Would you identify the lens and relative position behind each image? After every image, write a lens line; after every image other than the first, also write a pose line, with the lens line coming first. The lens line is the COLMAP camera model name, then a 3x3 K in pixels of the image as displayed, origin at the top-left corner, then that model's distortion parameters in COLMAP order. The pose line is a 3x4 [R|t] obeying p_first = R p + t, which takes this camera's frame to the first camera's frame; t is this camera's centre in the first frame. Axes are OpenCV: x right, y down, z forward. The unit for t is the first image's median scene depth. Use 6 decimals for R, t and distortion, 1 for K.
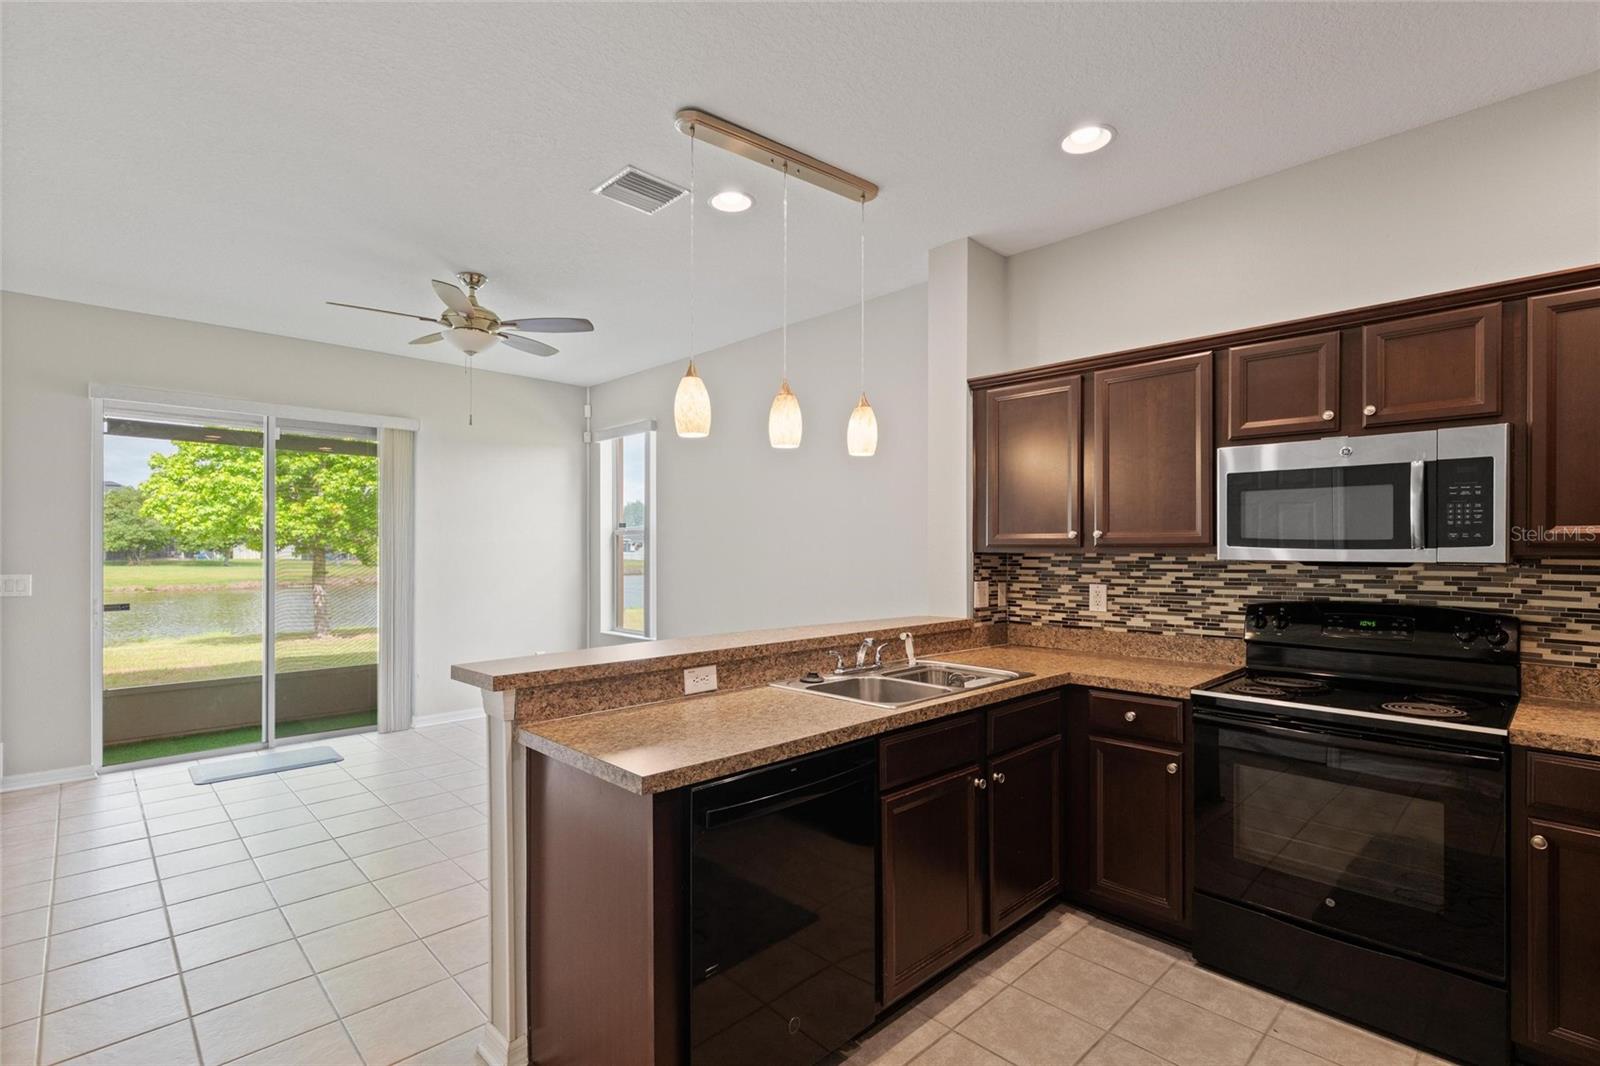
lens RADIAL K [[745.1, 0, 796.2], [0, 745.1, 542.7], [0, 0, 1]] dist [0.000124, 0.001276]
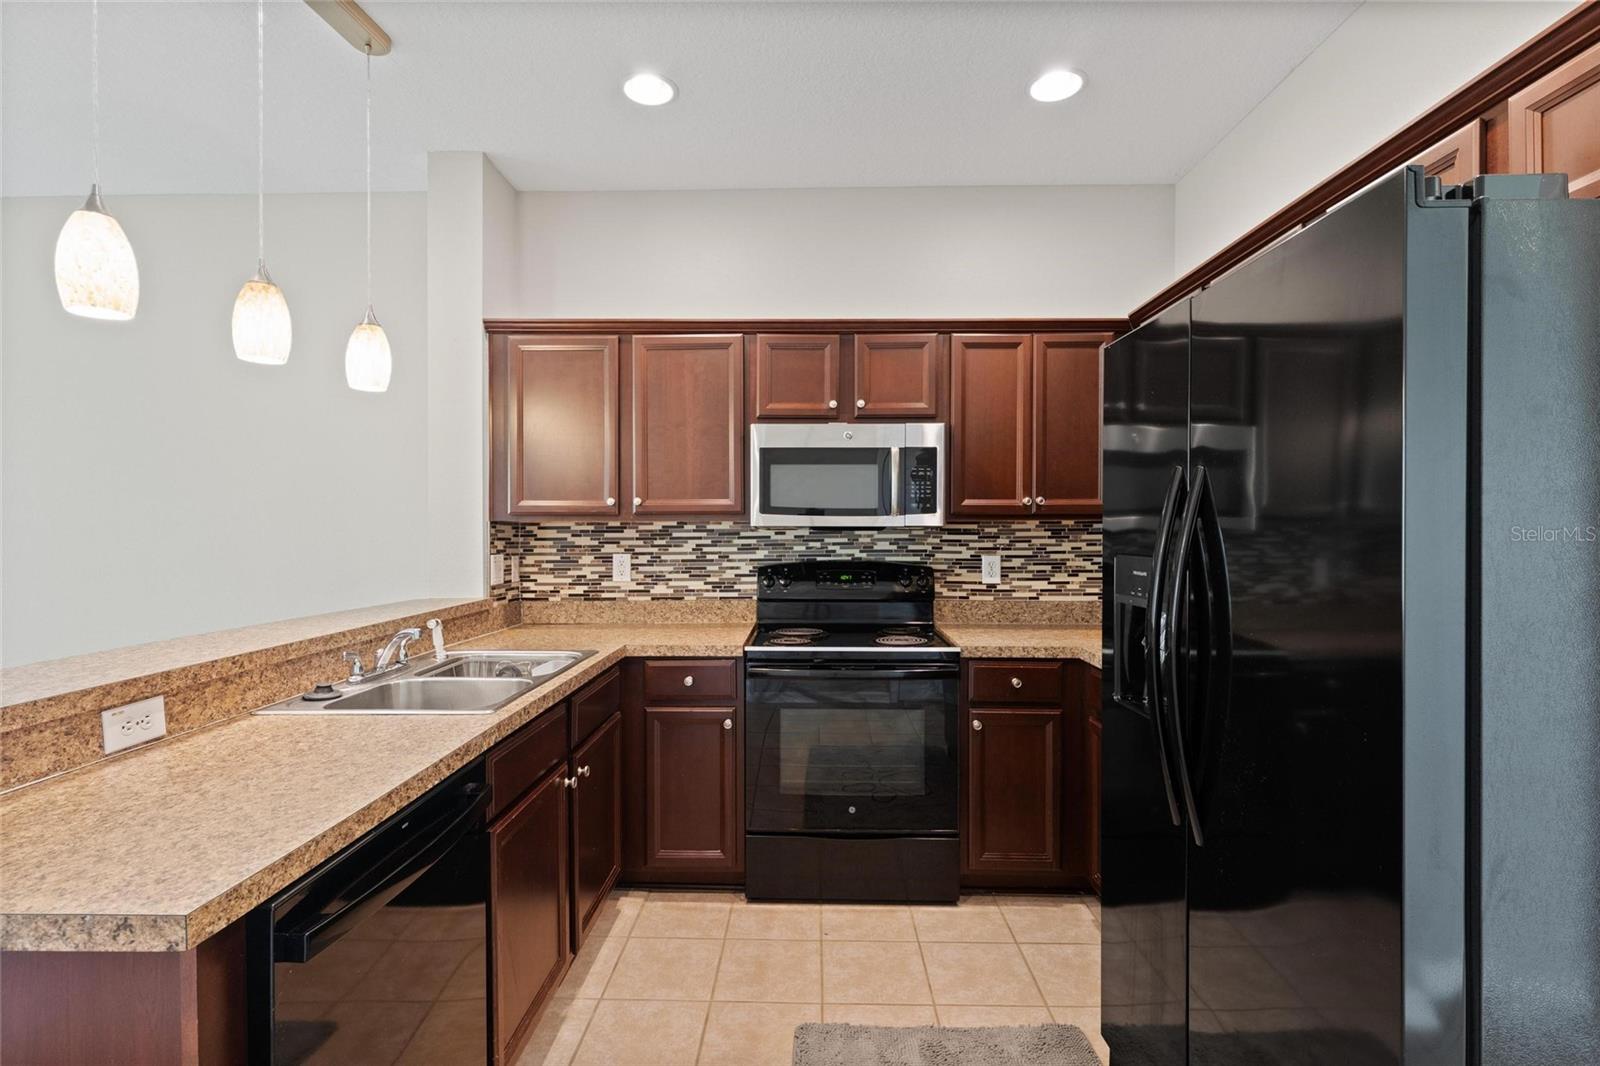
lens RADIAL K [[745.1, 0, 797.7], [0, 745.1, 529.2], [0, 0, 1]] dist [0.000124, 0.001276]
pose [[0.708040, -0.002981, 0.706166, -0.158379], [-0.003881, 0.999960, 0.008113, 0.018643], [-0.706162, -0.008485, 0.708000, 0.182990]]
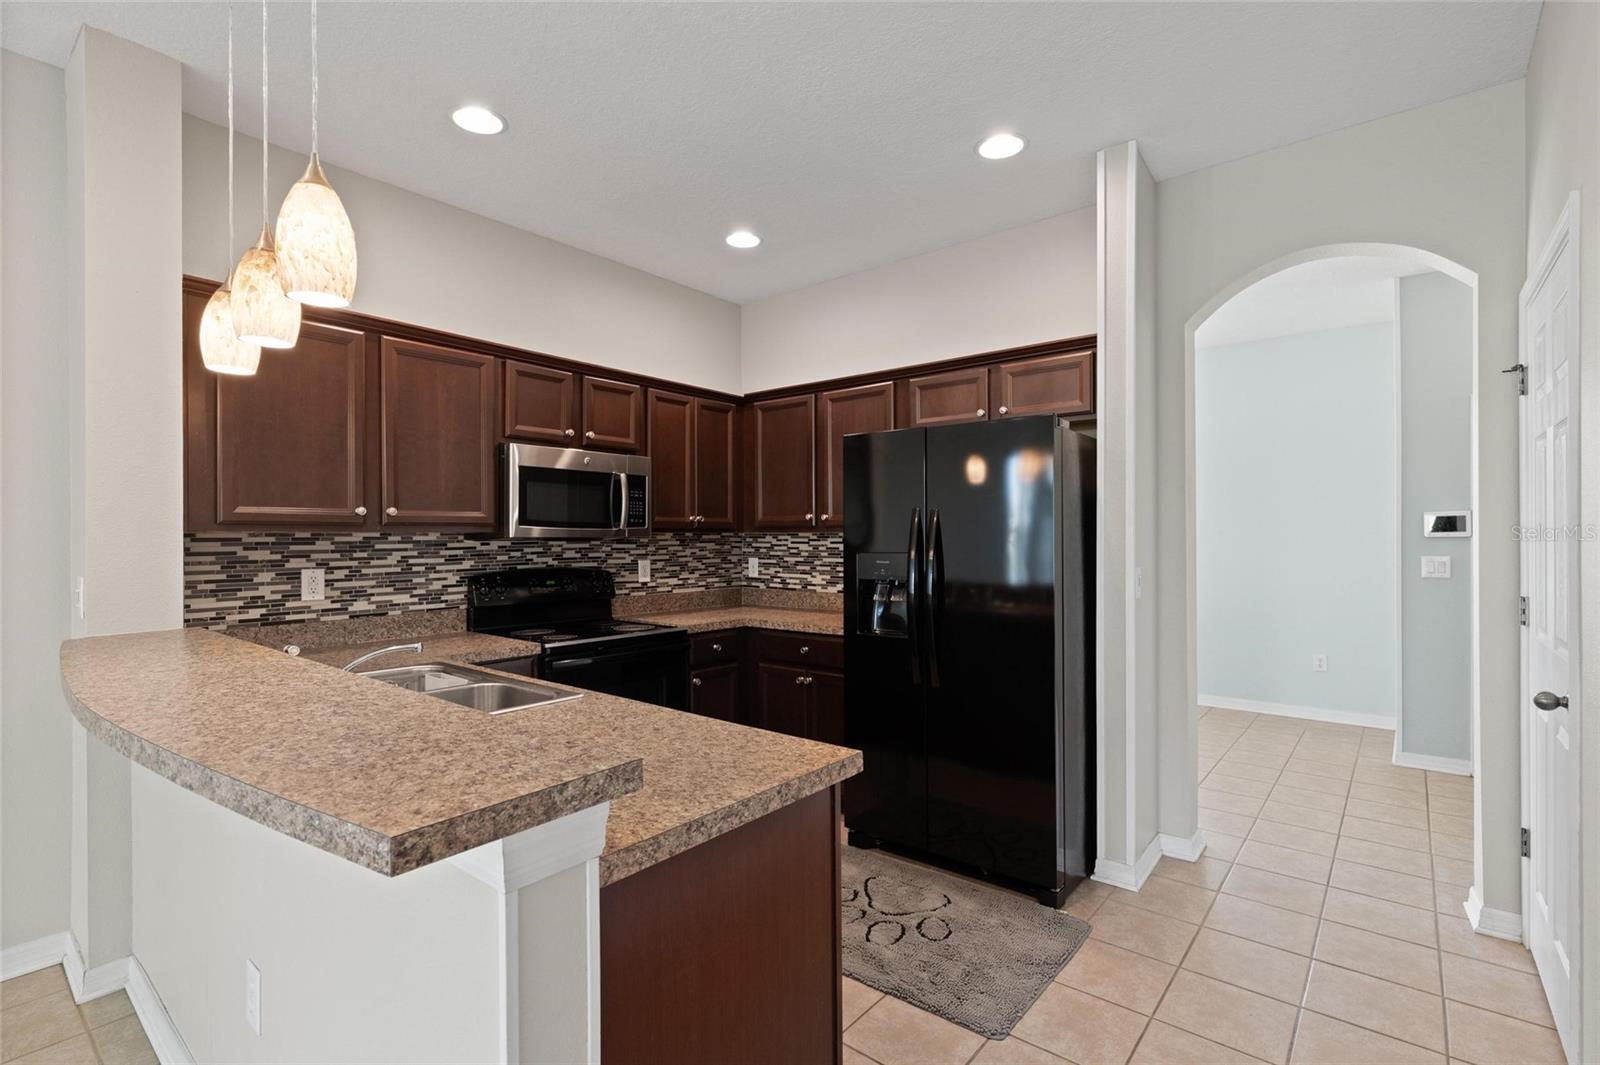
lens RADIAL K [[745.1, 0, 802.3], [0, 745.1, 531.4], [0, 0, 1]] dist [0.000124, 0.001276]
pose [[-0.120490, 0.007585, 0.992686, -0.671643], [-0.003942, 0.999959, -0.008119, 0.021797], [-0.992707, -0.004891, -0.120456, 0.693993]]
